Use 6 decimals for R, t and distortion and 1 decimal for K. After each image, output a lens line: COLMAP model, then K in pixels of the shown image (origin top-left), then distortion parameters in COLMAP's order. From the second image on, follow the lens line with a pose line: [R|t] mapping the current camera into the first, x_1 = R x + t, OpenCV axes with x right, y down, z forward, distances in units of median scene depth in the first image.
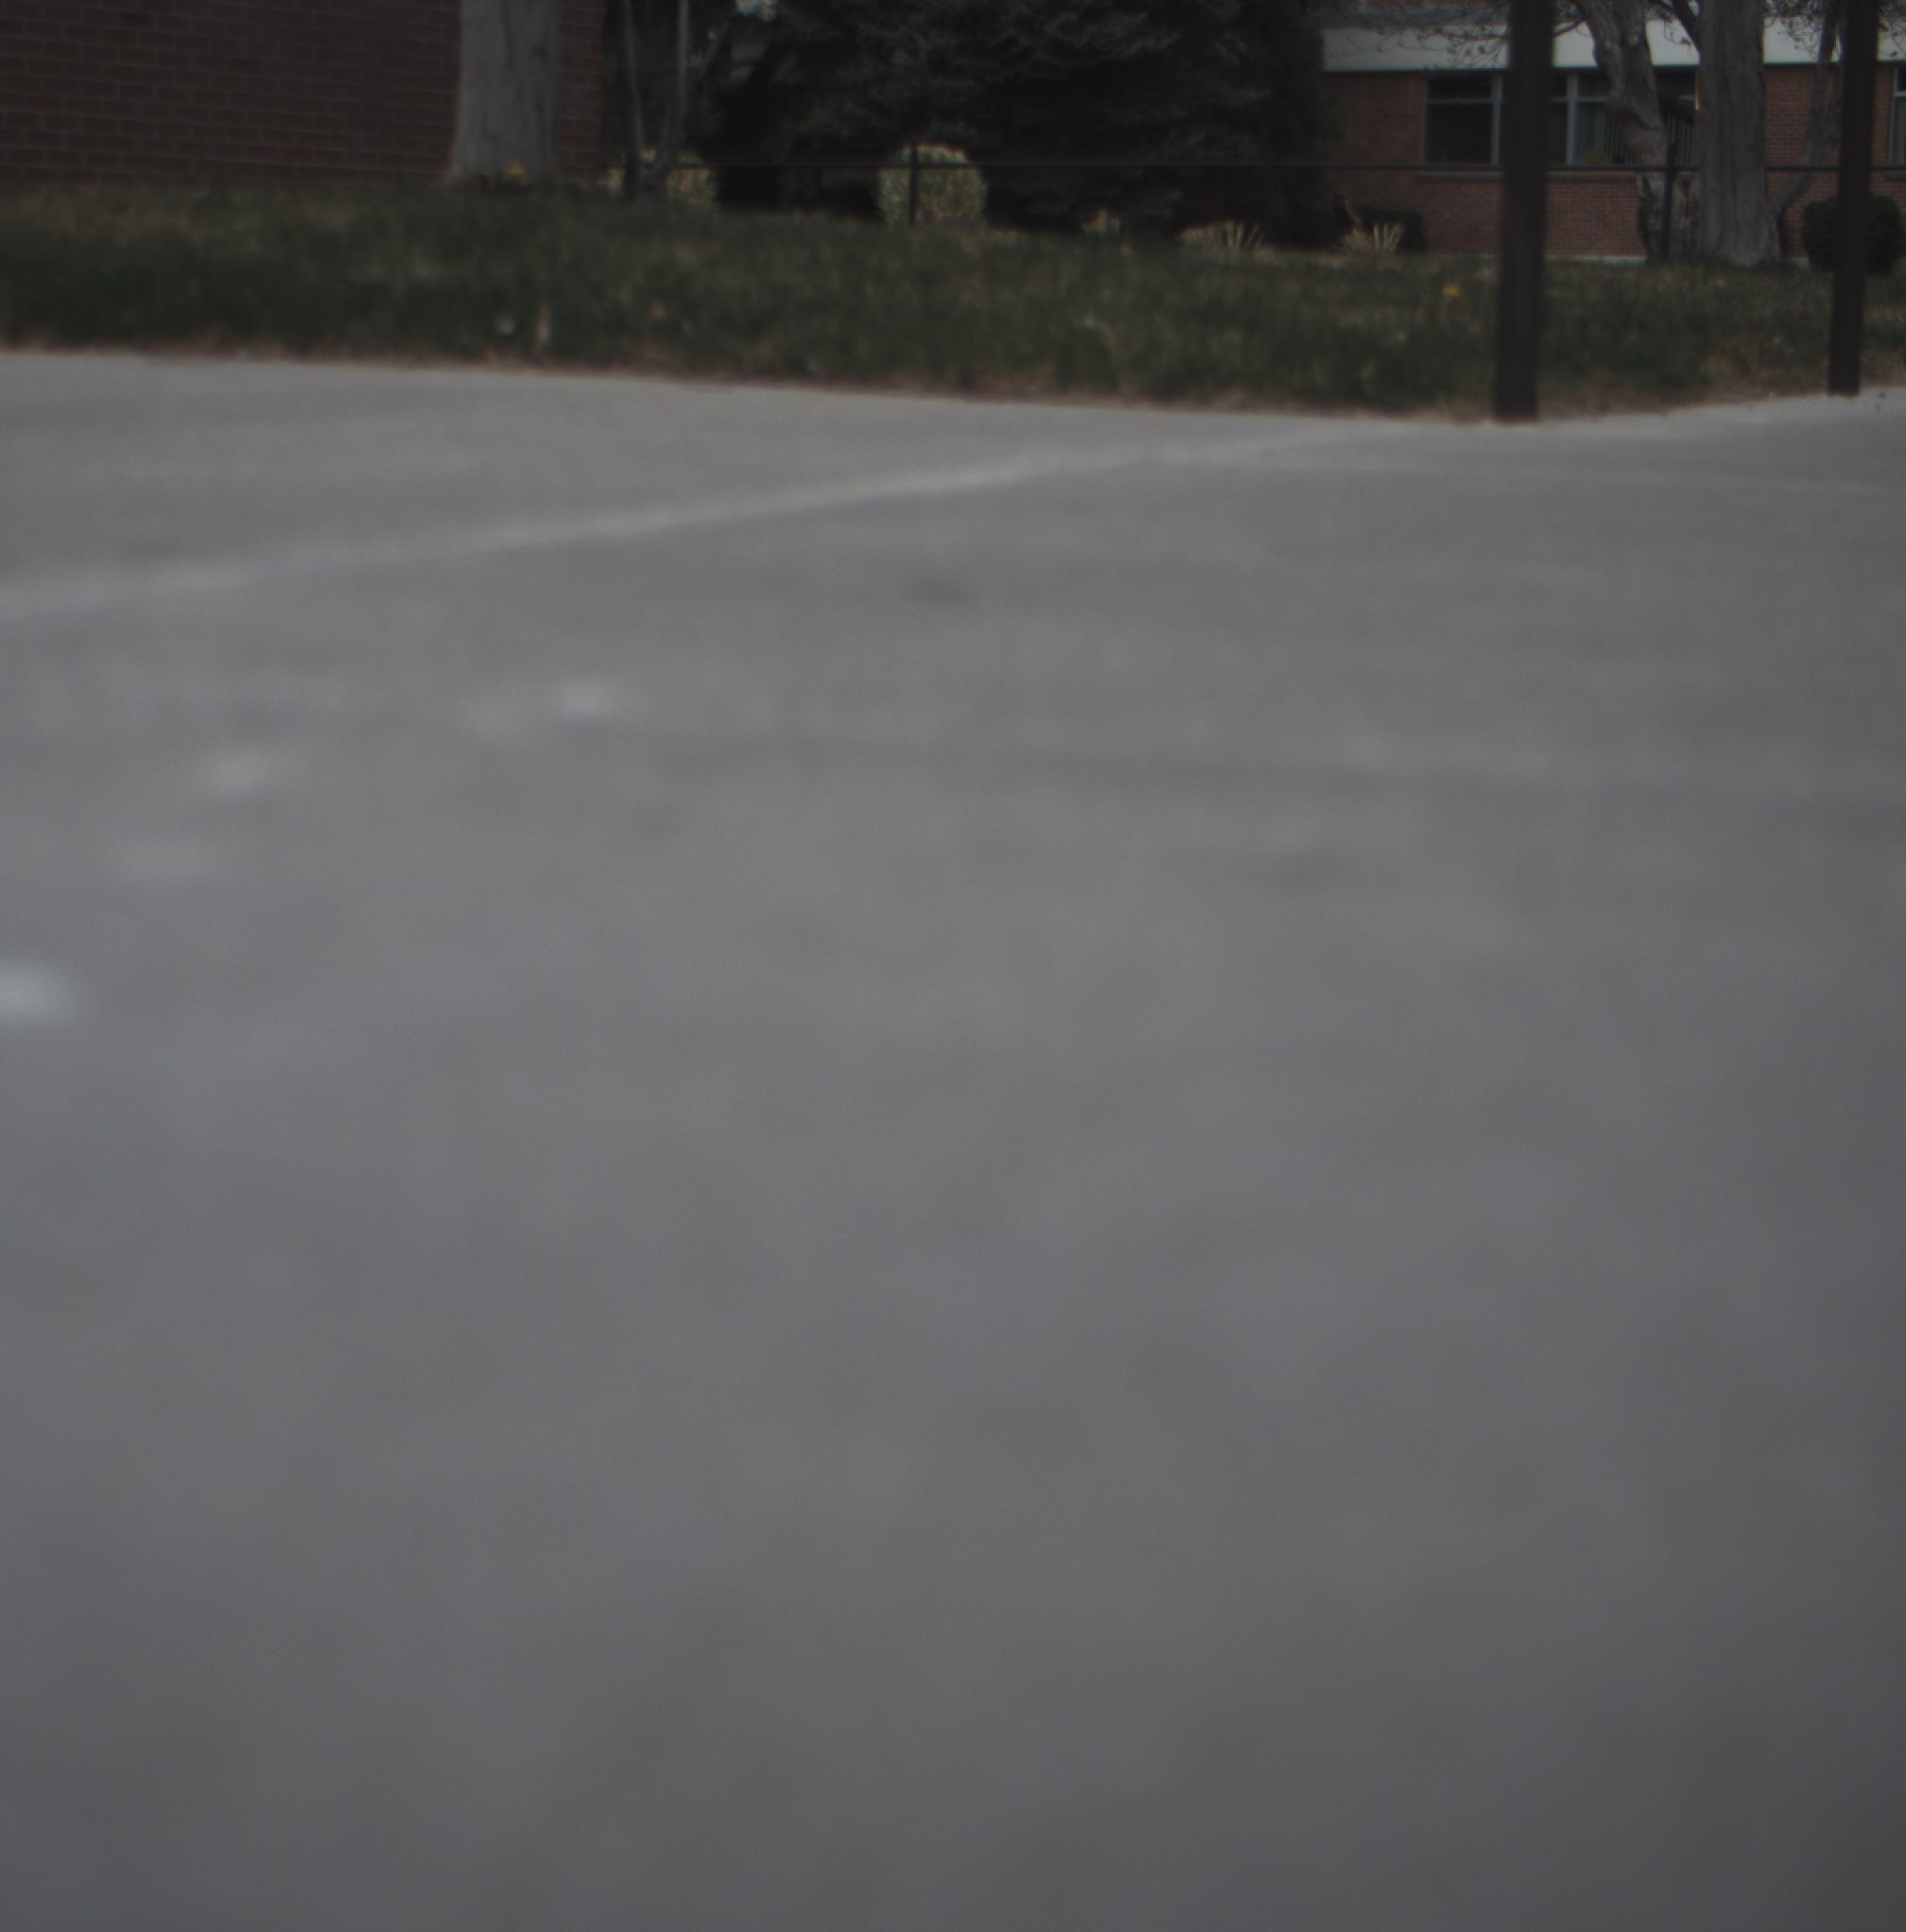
lens RADIAL K [[4318.6, 0, 747.3], [0, 4318.6, 965.9], [0, 0, 1]] dist [-0.167857, 0.888784]
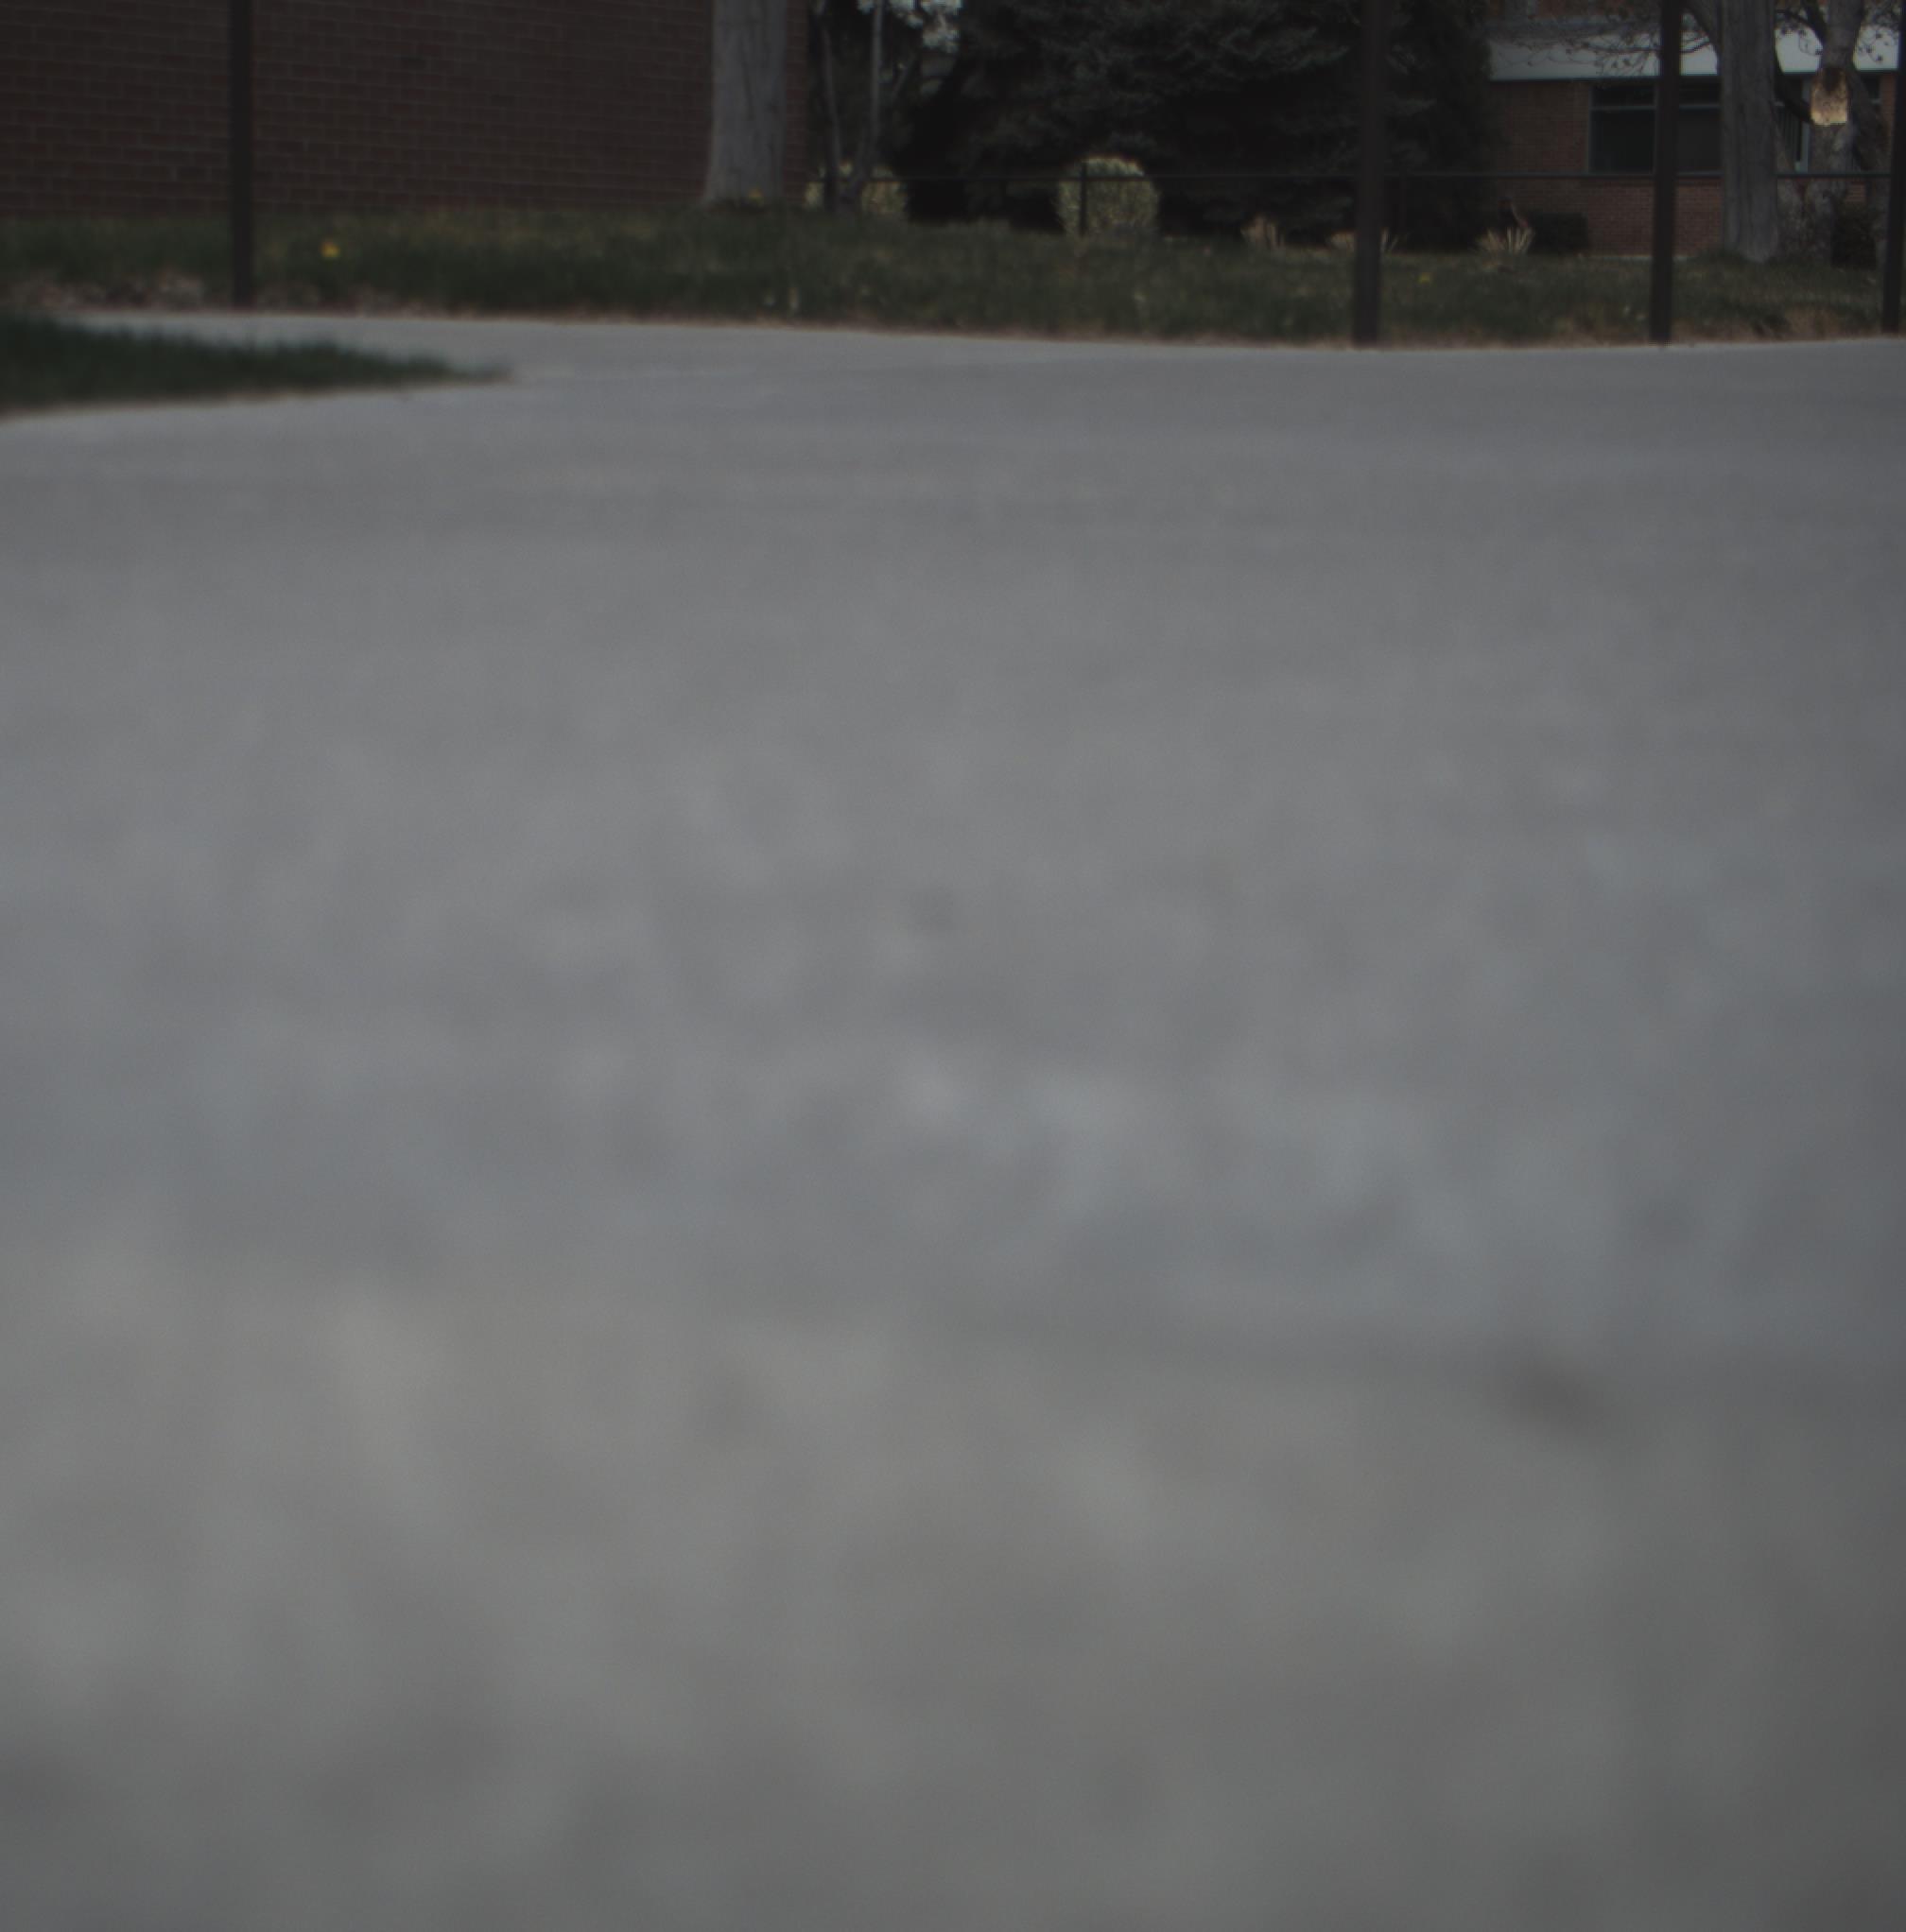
lens RADIAL K [[4318.6, 0, 747.3], [0, 4318.6, 965.9], [0, 0, 1]] dist [-0.167857, 0.888784]
pose [[0.999007, -0.000361, -0.044541, 0.001973], [0.000285, 0.999998, -0.001723, 0.029492], [0.044542, 0.001708, 0.999006, -0.173461]]
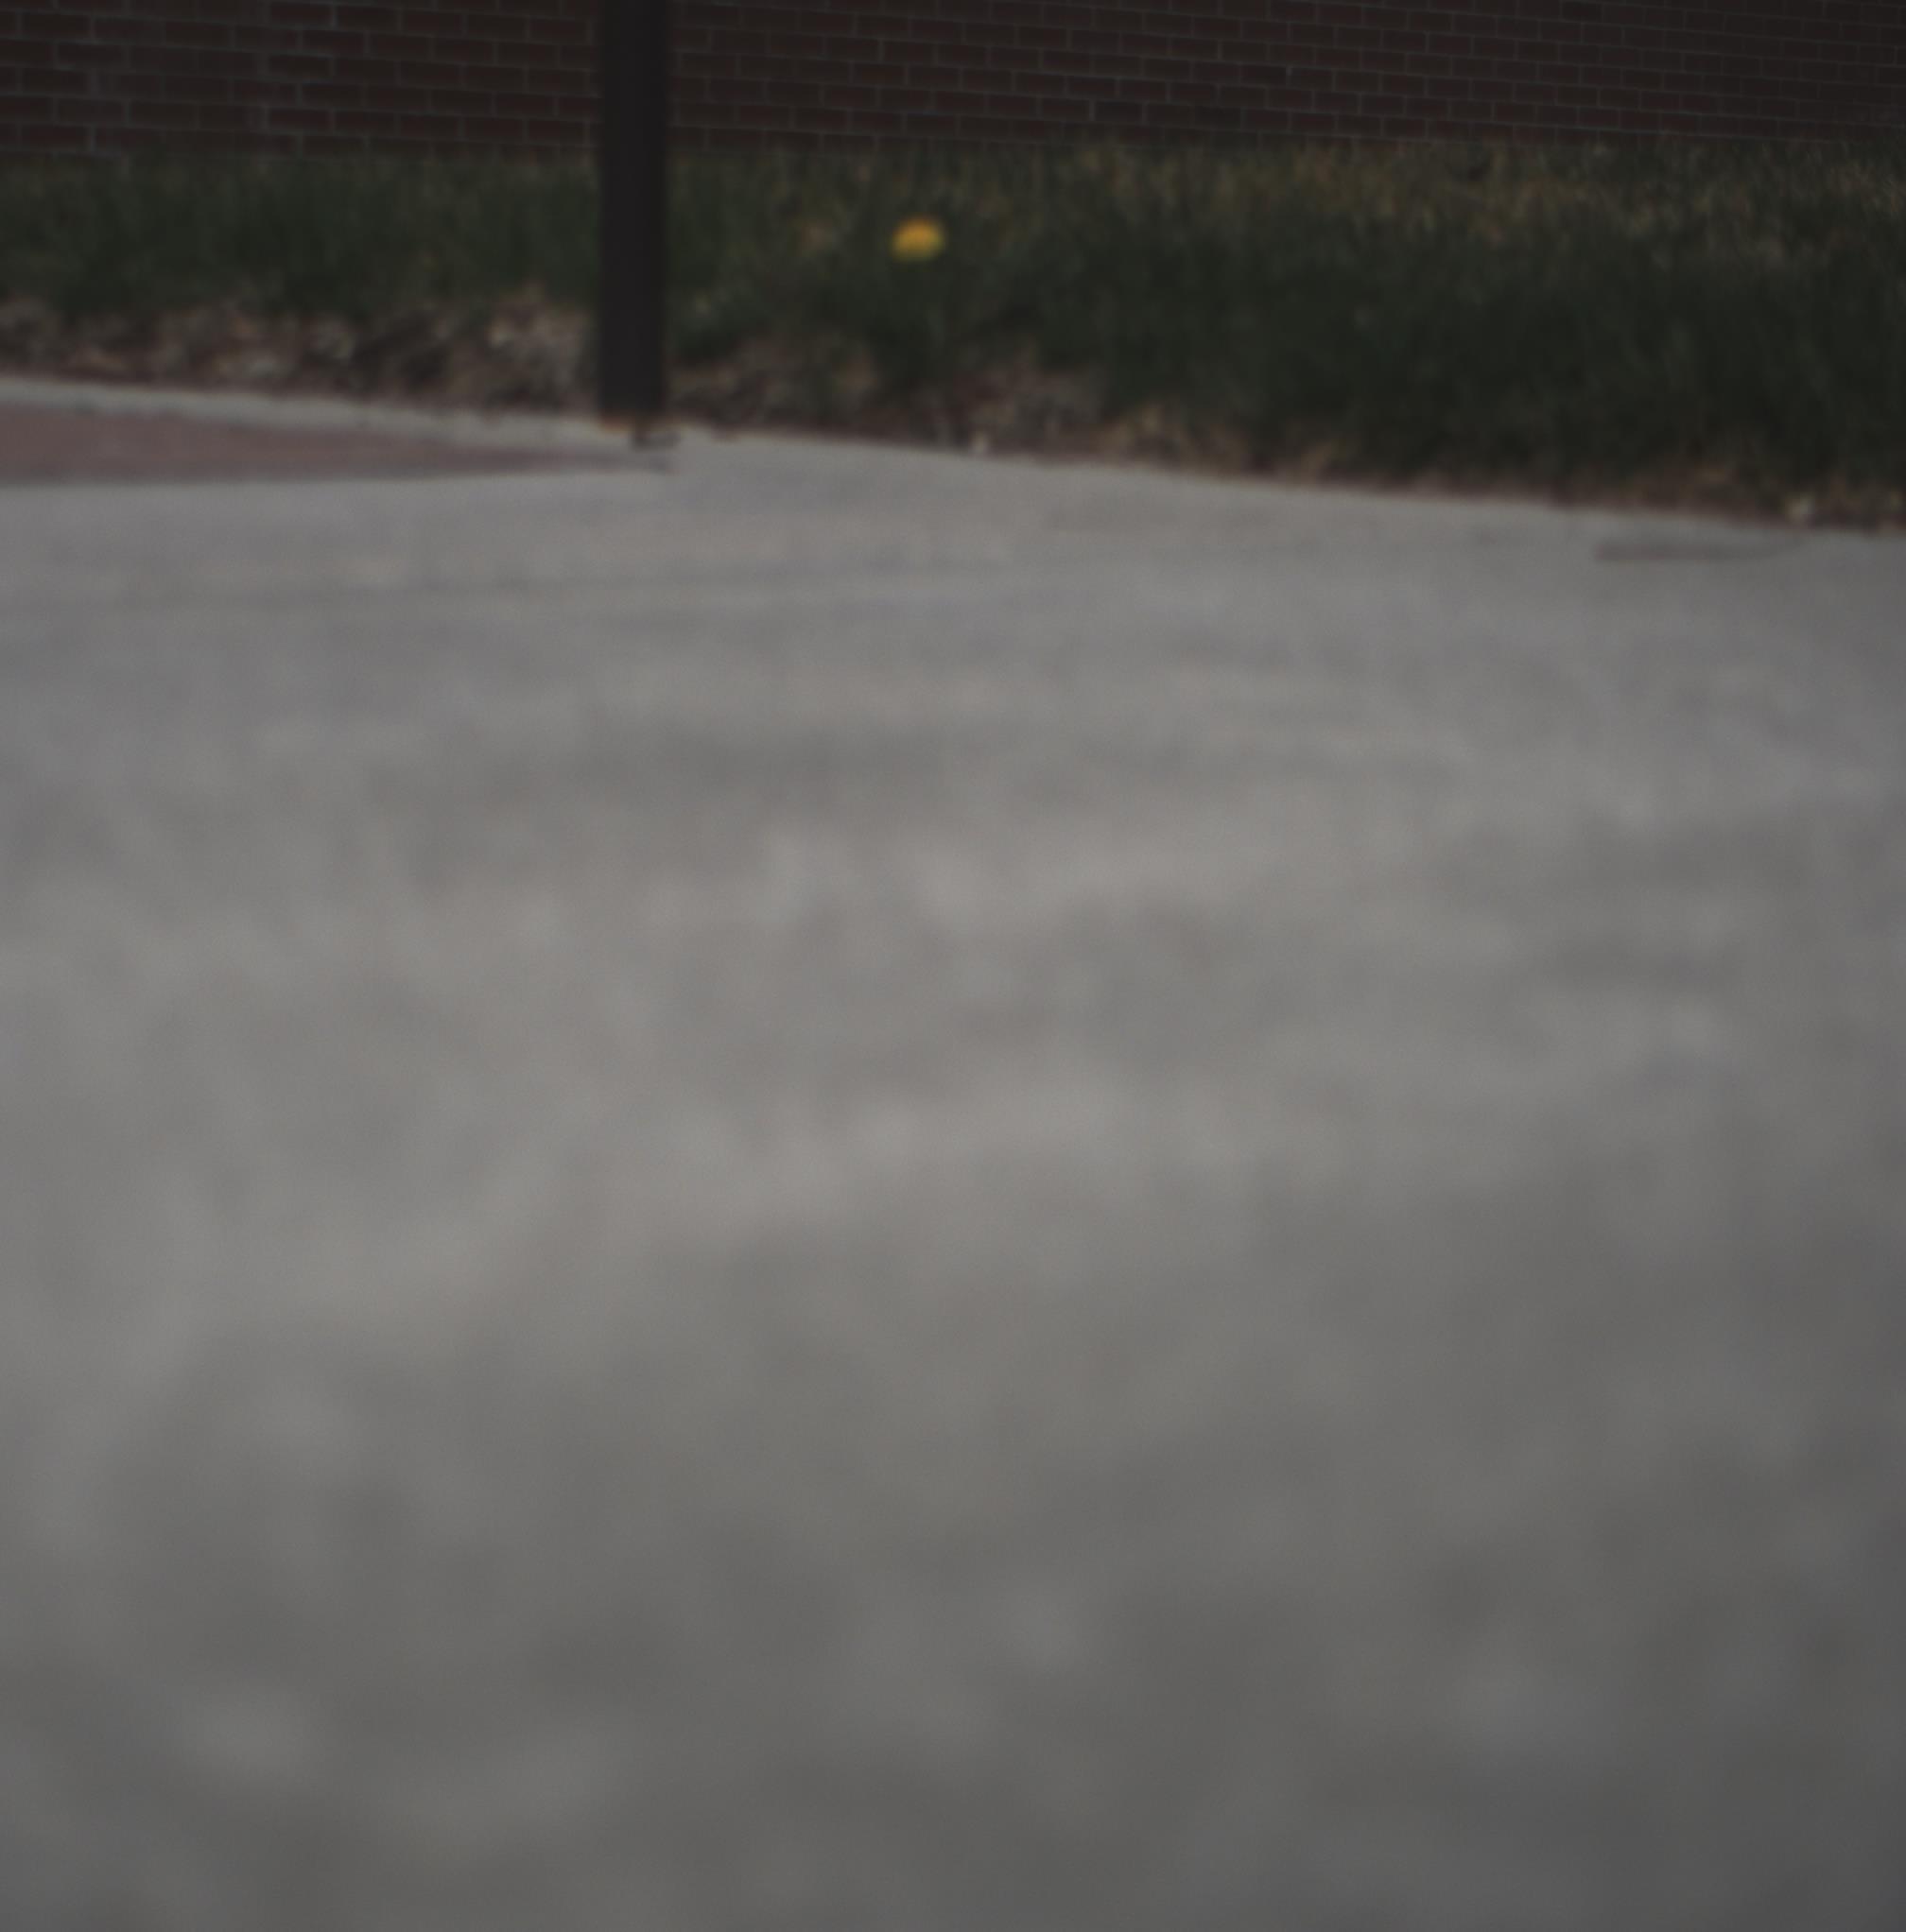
lens RADIAL K [[4318.6, 0, 747.3], [0, 4318.6, 965.9], [0, 0, 1]] dist [-0.167857, 0.888784]
pose [[0.957310, 0.046016, -0.285376, -0.027916], [-0.044845, 0.998937, 0.010638, -0.029072], [0.285563, 0.002614, 0.958356, 0.169084]]
